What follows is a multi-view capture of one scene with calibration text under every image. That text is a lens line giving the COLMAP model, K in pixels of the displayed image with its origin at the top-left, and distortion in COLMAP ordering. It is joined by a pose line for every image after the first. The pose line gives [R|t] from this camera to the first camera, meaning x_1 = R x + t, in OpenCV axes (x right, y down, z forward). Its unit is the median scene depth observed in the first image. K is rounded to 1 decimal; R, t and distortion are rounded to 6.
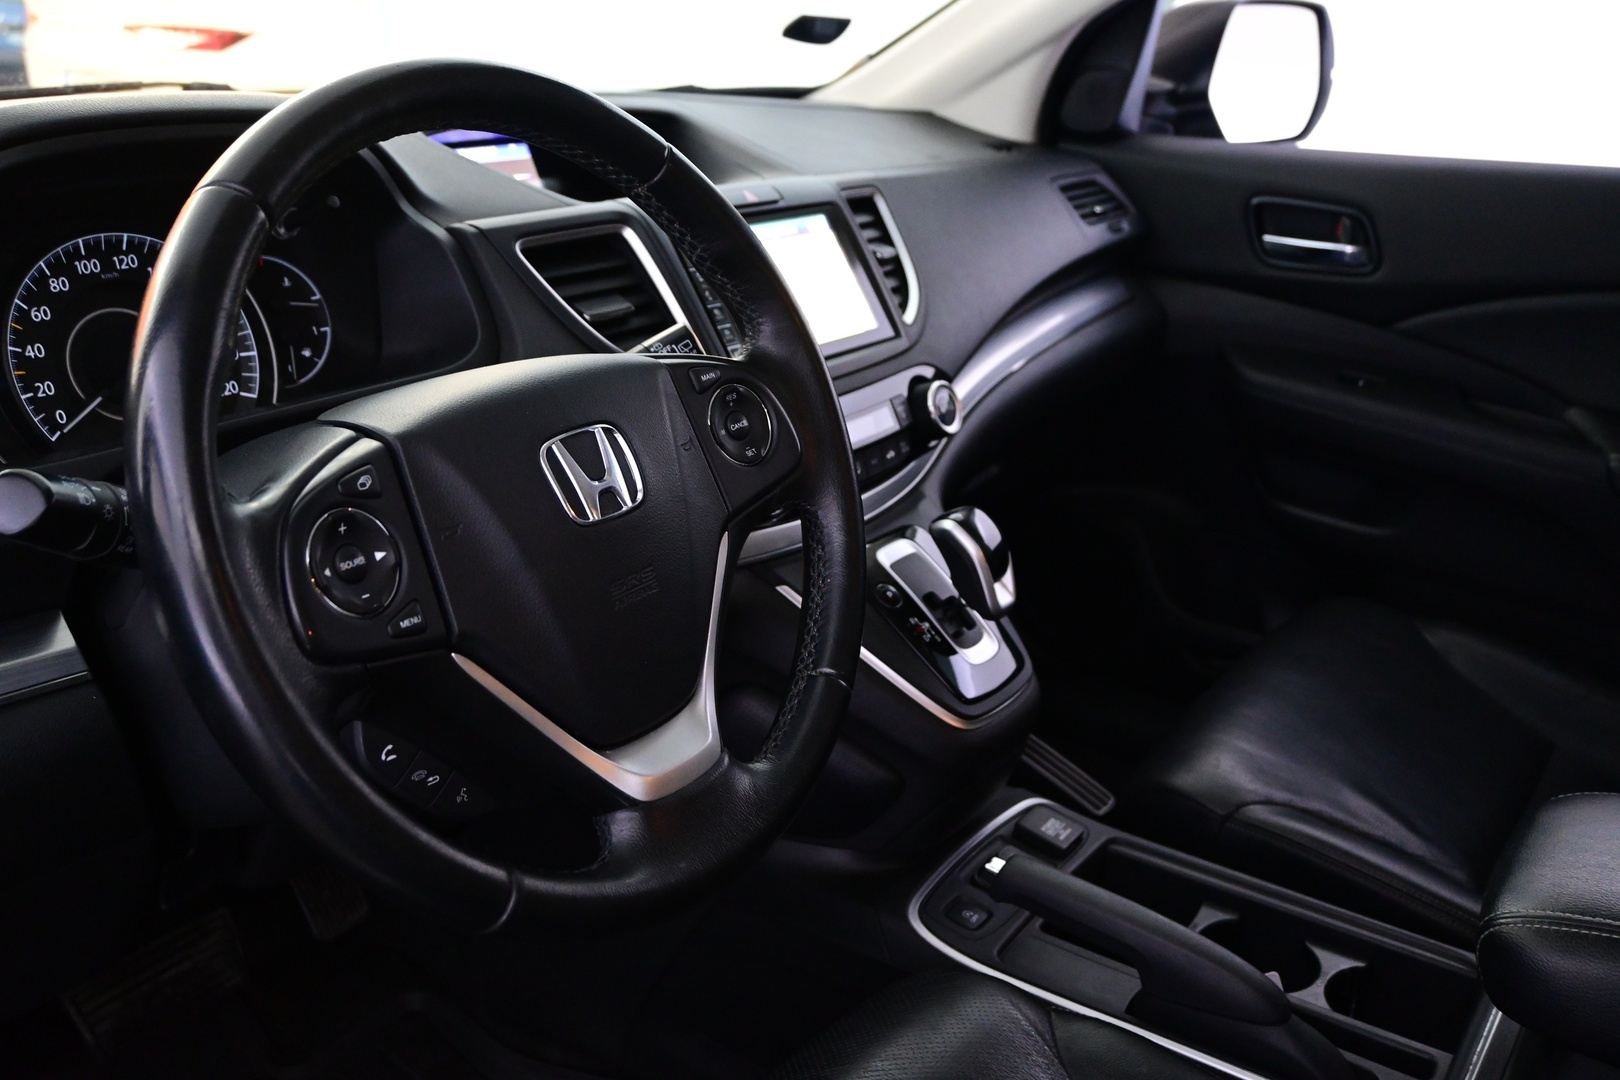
lens RADIAL K [[1377.4, 0, 810.0], [0, 1377.4, 540.0], [0, 0, 1]] dist [-0.000259, 0.011694]
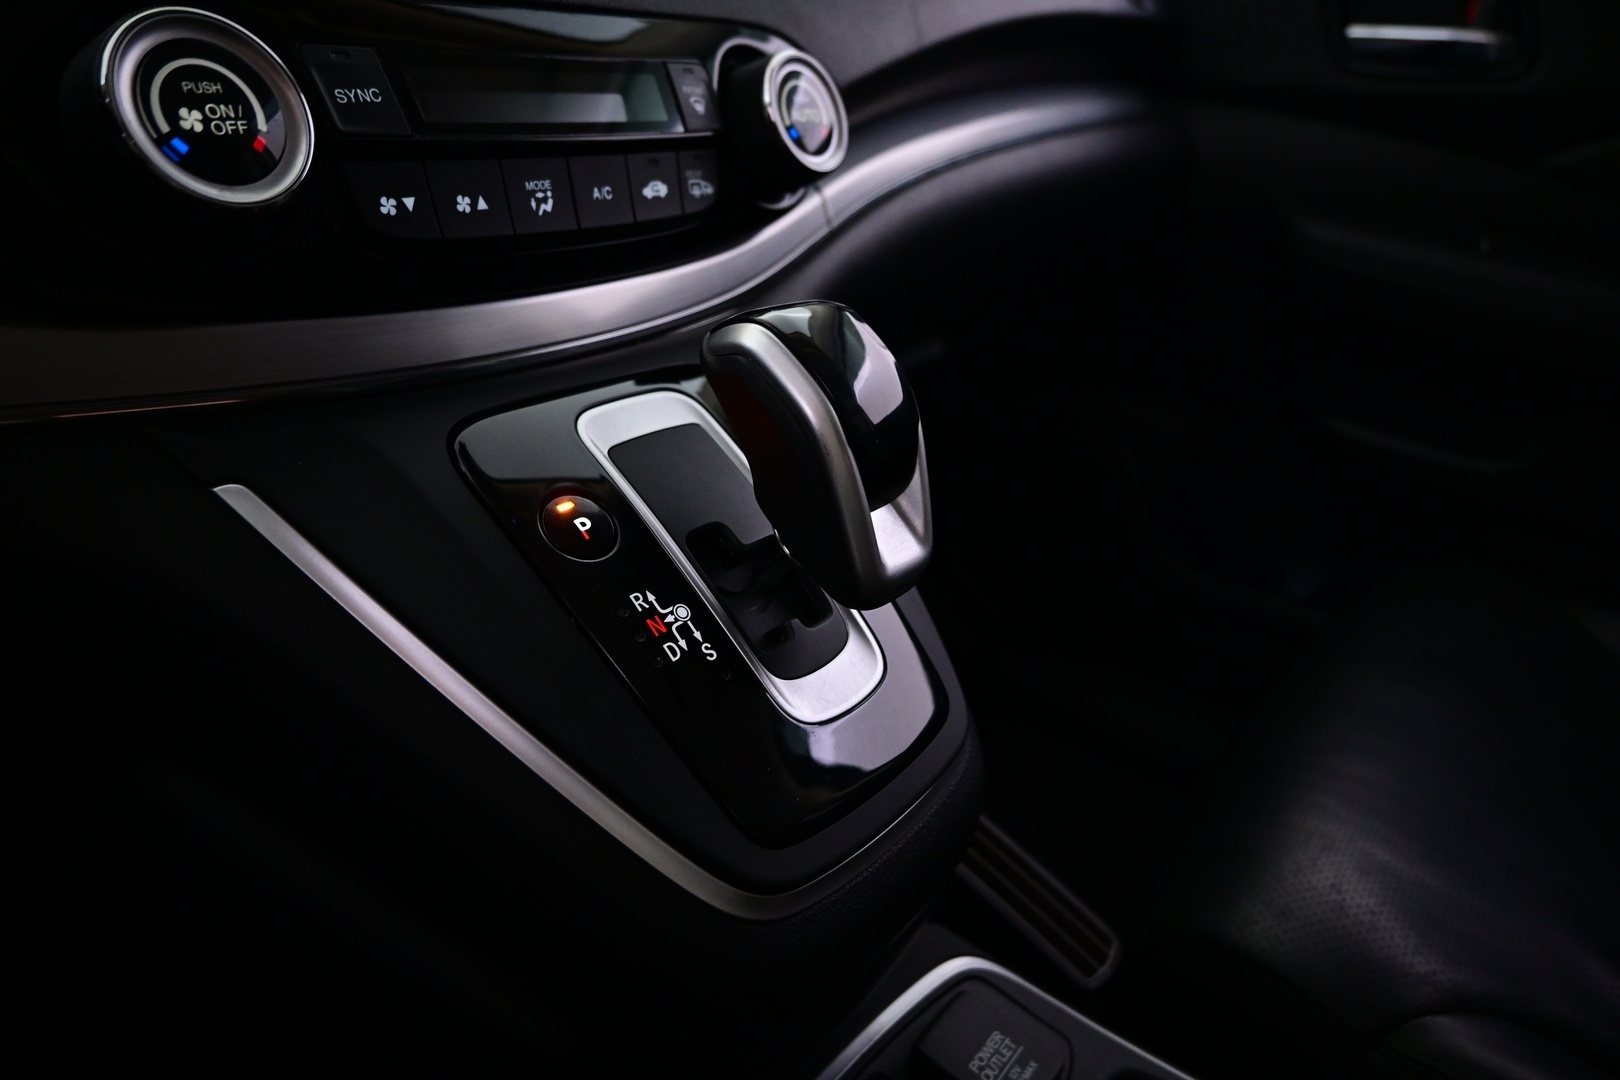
lens RADIAL K [[1052.8, 0, 810.0], [0, 1052.8, 540.0], [0, 0, 1]] dist [-0.035782, -0.000772]
pose [[0.998946, 0.044219, -0.012282, 0.117866], [-0.043475, 0.997519, 0.055369, 0.024654], [0.014700, -0.054777, 0.998390, 0.701622]]
